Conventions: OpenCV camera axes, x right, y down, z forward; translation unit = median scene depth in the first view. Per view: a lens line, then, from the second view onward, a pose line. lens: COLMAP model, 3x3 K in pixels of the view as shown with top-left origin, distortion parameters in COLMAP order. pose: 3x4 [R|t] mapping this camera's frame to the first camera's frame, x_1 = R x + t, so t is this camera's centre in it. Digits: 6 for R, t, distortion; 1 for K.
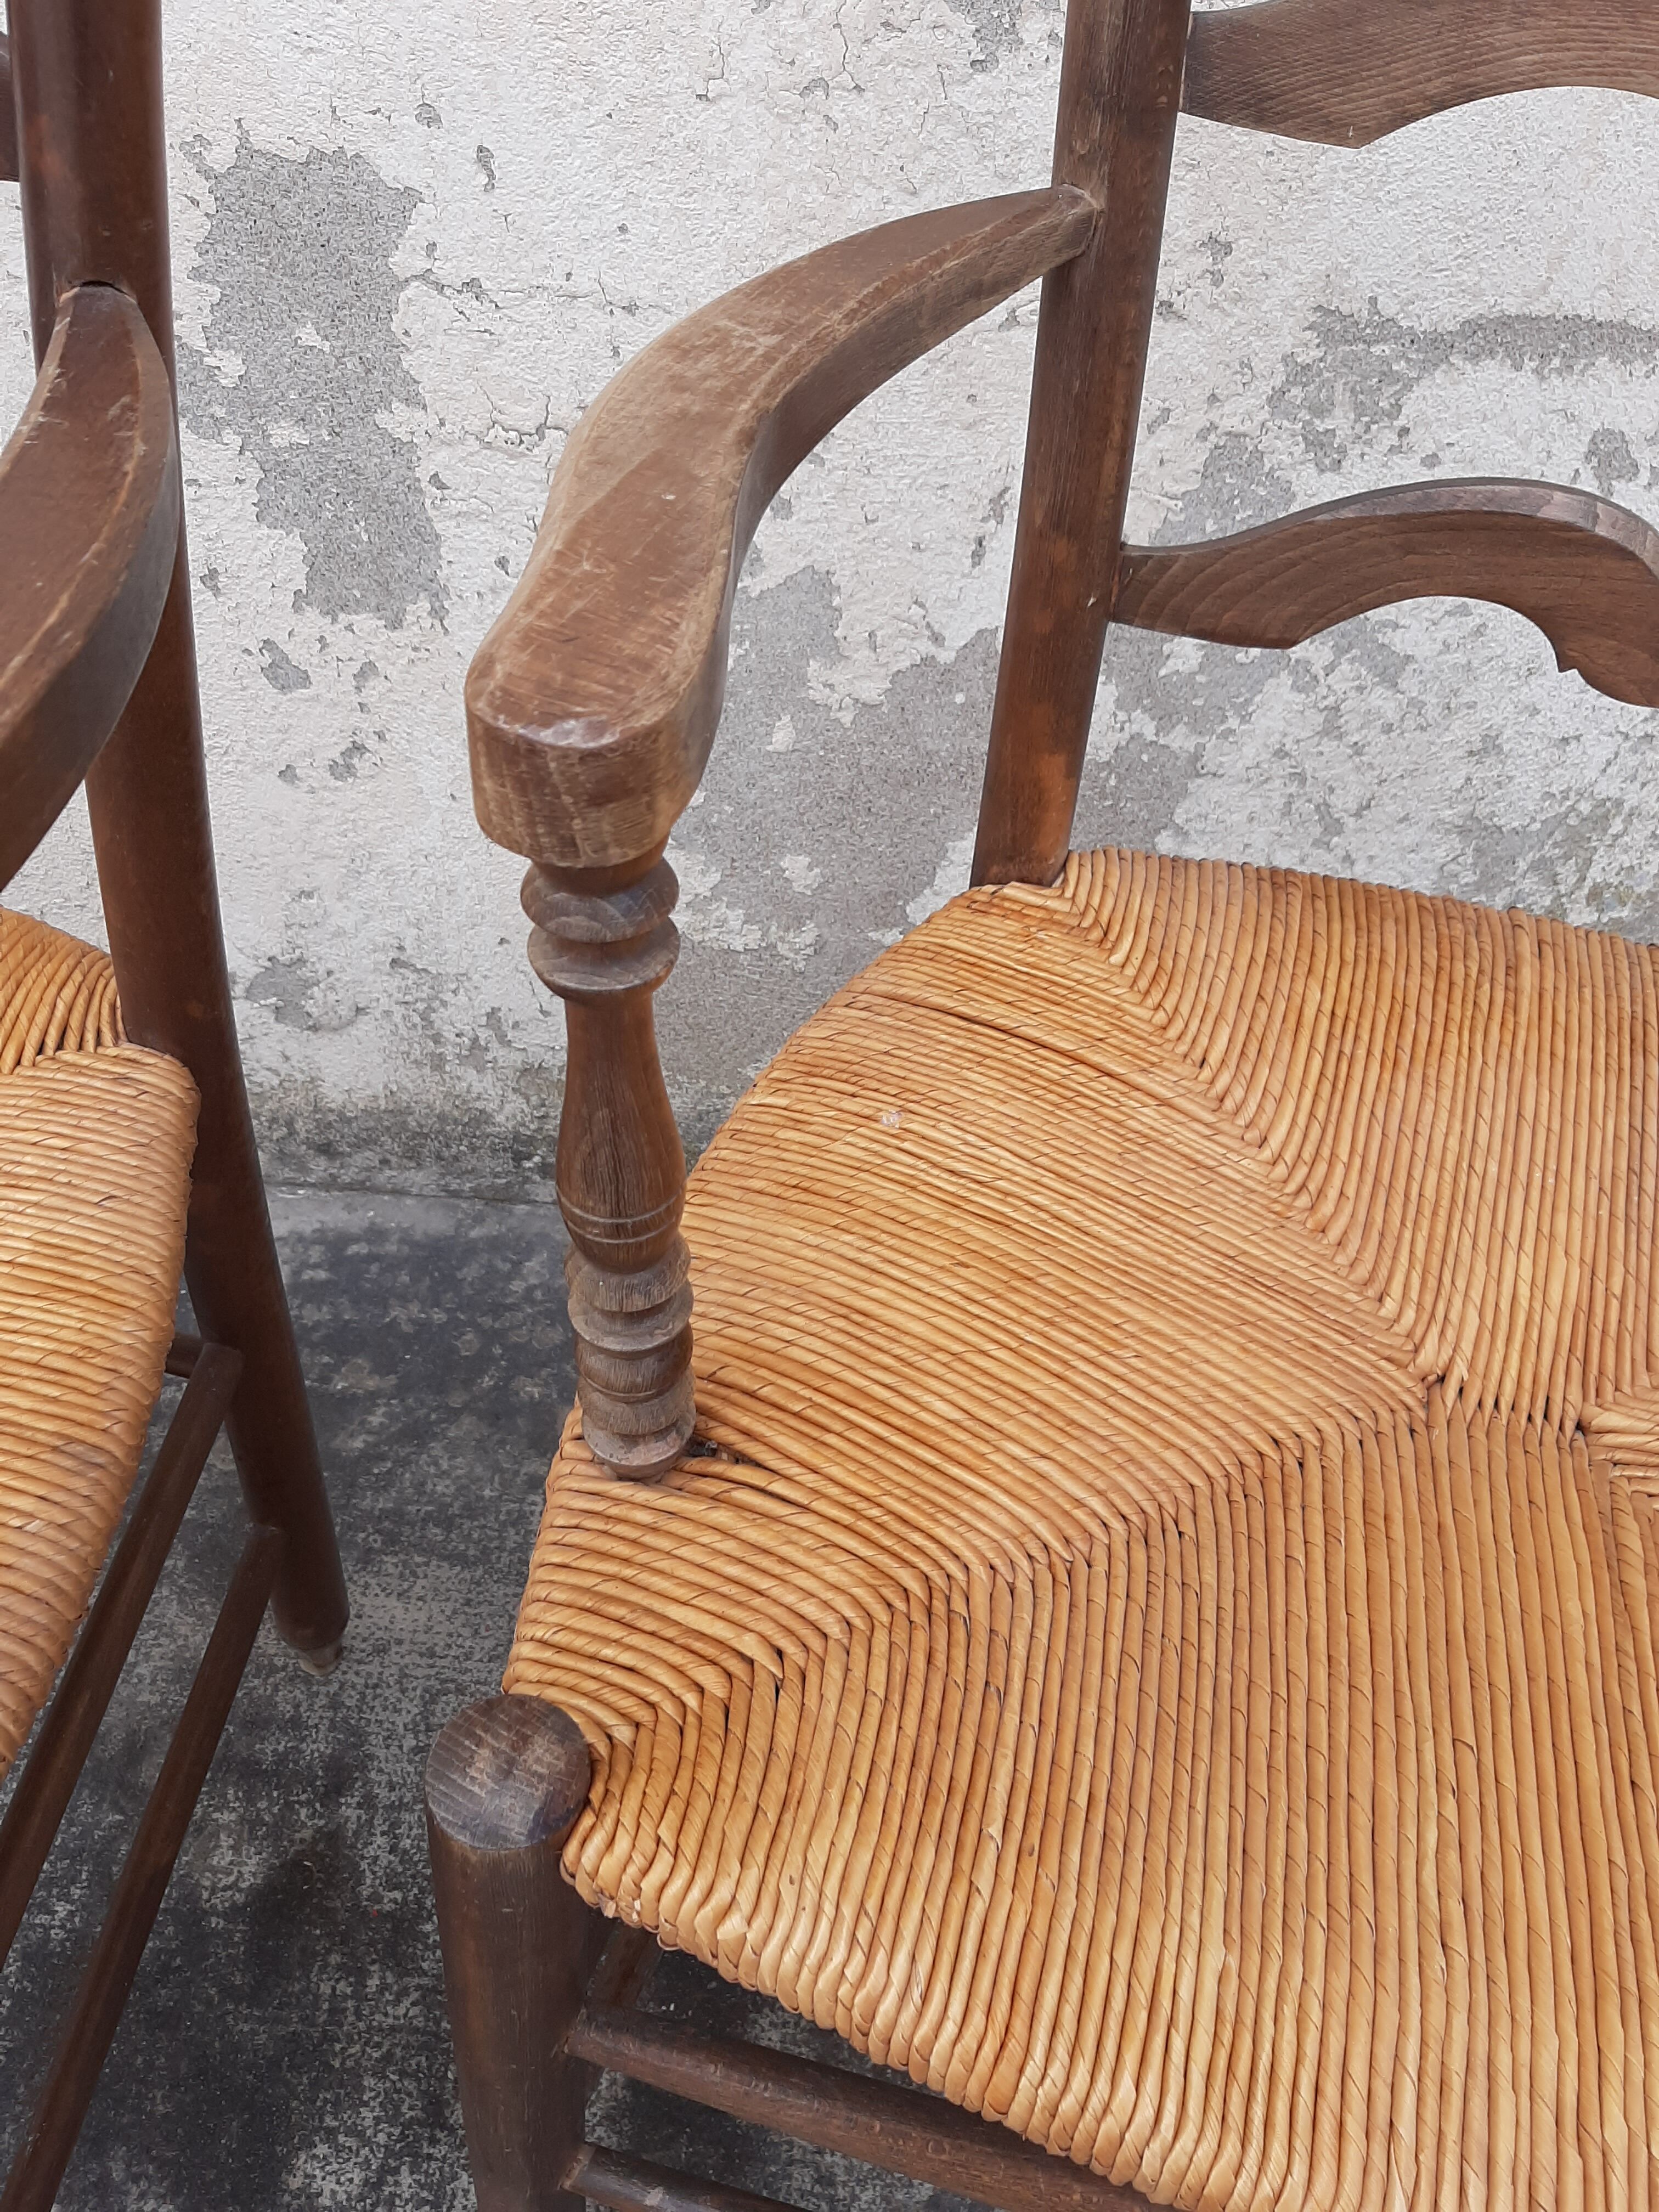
lens RADIAL K [[1827.1, 0, 835.4], [0, 1827.1, 1100.2], [0, 0, 1]] dist [0.079061, -0.150024]
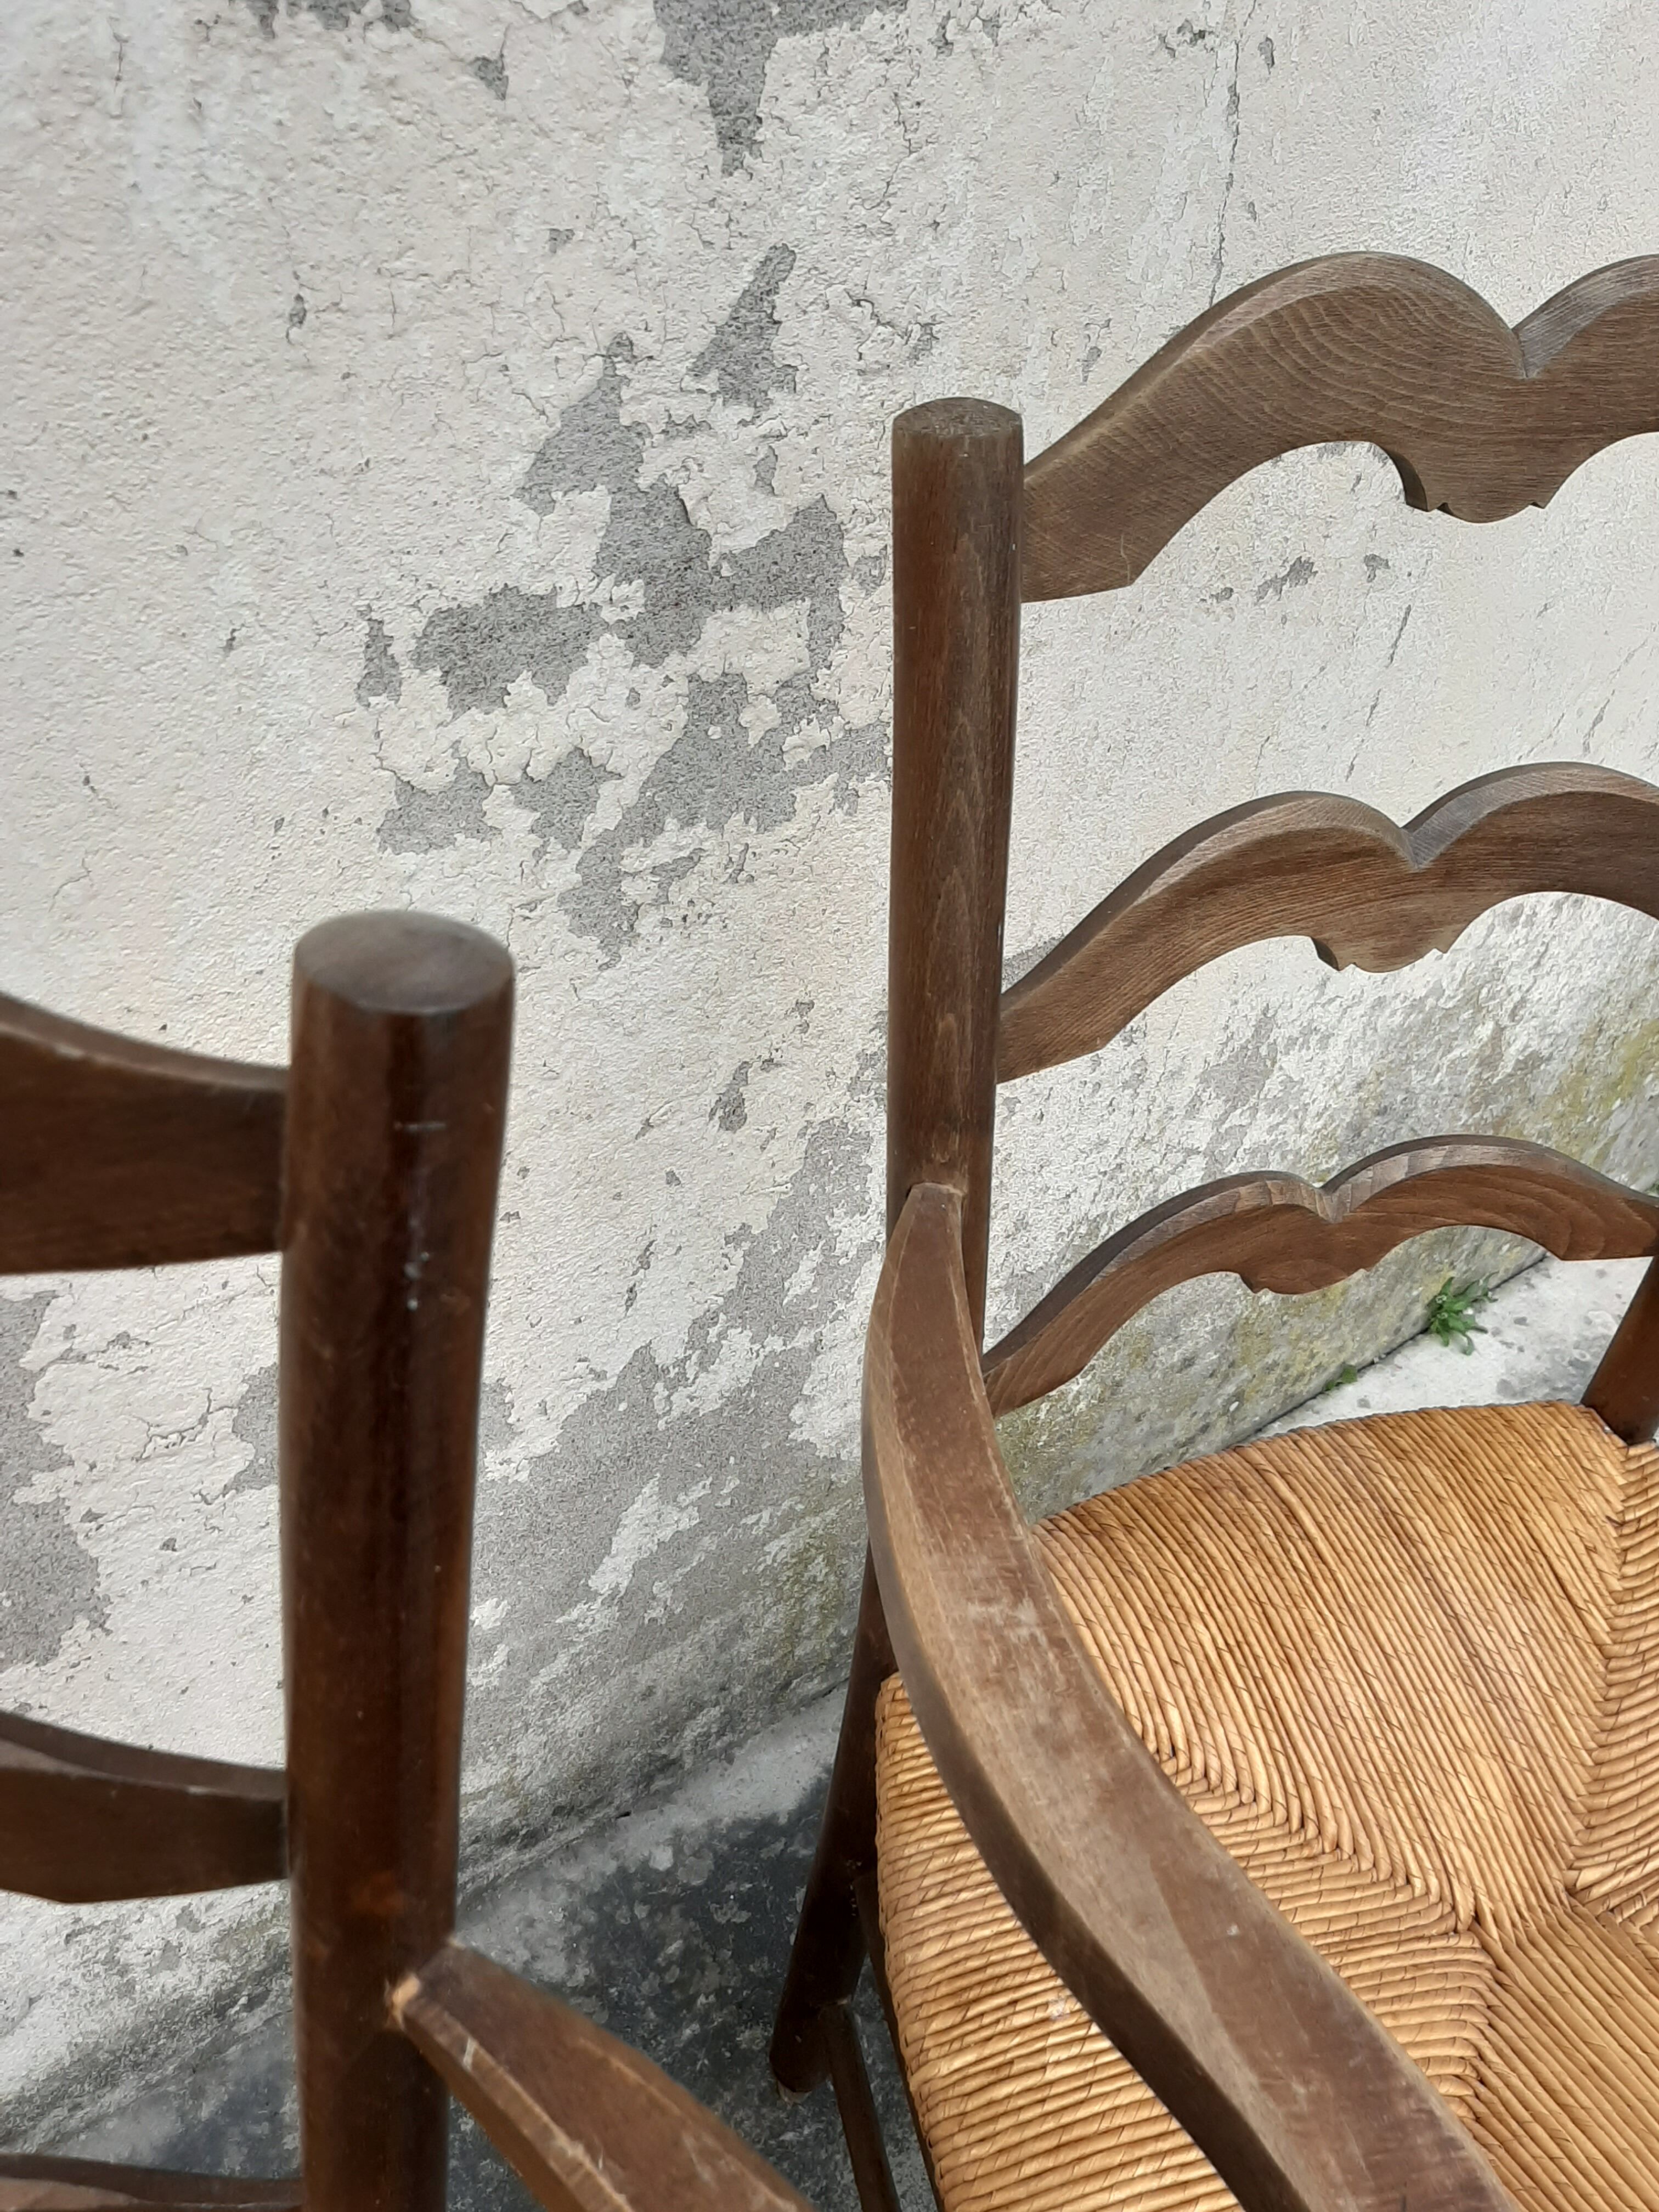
lens RADIAL K [[1827.1, 0, 835.4], [0, 1827.1, 1100.2], [0, 0, 1]] dist [0.079061, -0.150024]
pose [[0.786297, -0.377851, 0.488841, -0.363102], [0.387097, 0.917937, 0.086881, -0.567851], [-0.481554, 0.120915, 0.868036, 0.085558]]
